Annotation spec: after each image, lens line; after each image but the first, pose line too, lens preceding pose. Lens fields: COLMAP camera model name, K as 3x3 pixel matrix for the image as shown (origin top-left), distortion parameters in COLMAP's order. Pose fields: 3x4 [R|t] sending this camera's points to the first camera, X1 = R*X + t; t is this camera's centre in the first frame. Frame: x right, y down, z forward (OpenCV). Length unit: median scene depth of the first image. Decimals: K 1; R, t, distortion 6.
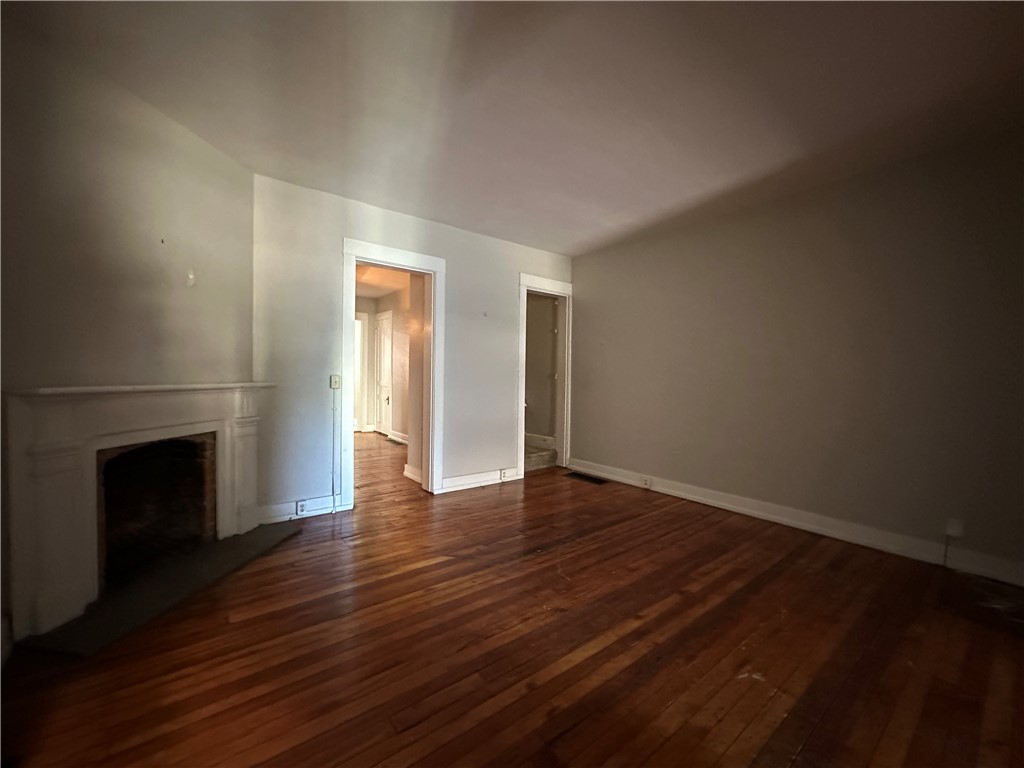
lens RADIAL K [[412.4, 0, 512.0], [0, 412.4, 384.0], [0, 0, 1]] dist [0.000050, 0.000297]
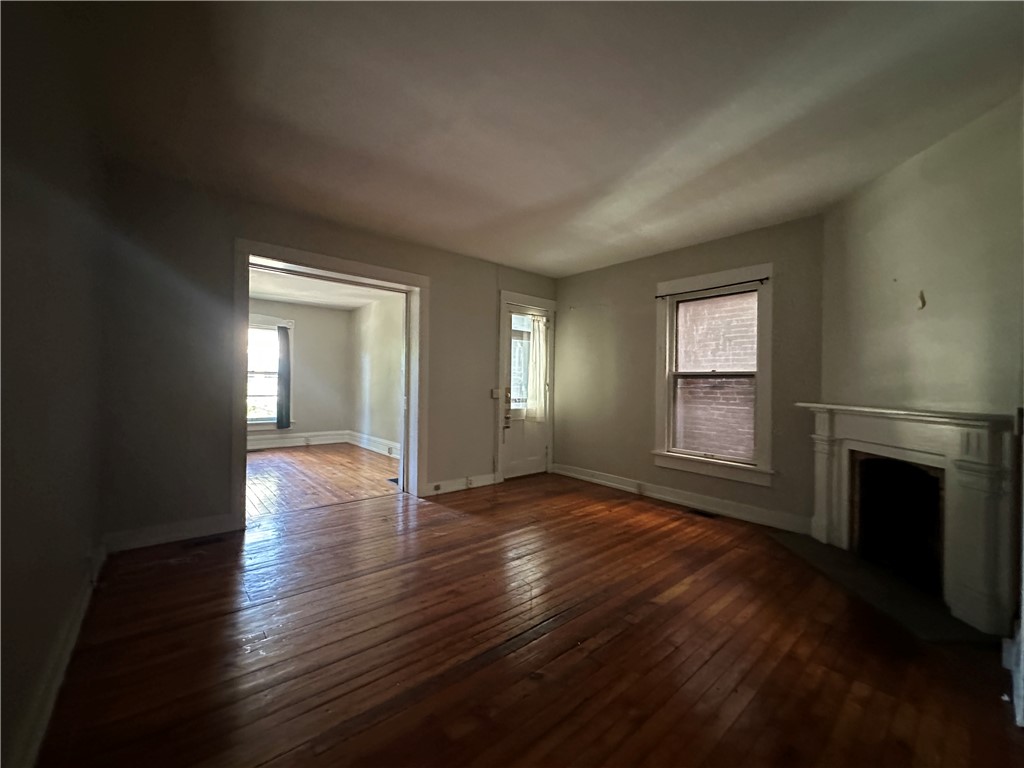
lens RADIAL K [[412.4, 0, 512.0], [0, 412.4, 384.0], [0, 0, 1]] dist [0.000050, 0.000297]
pose [[-0.998600, -0.034877, -0.039773, 0.267429], [-0.035572, 0.999225, 0.016880, -0.055508], [0.039154, 0.018272, -0.999066, 2.421859]]
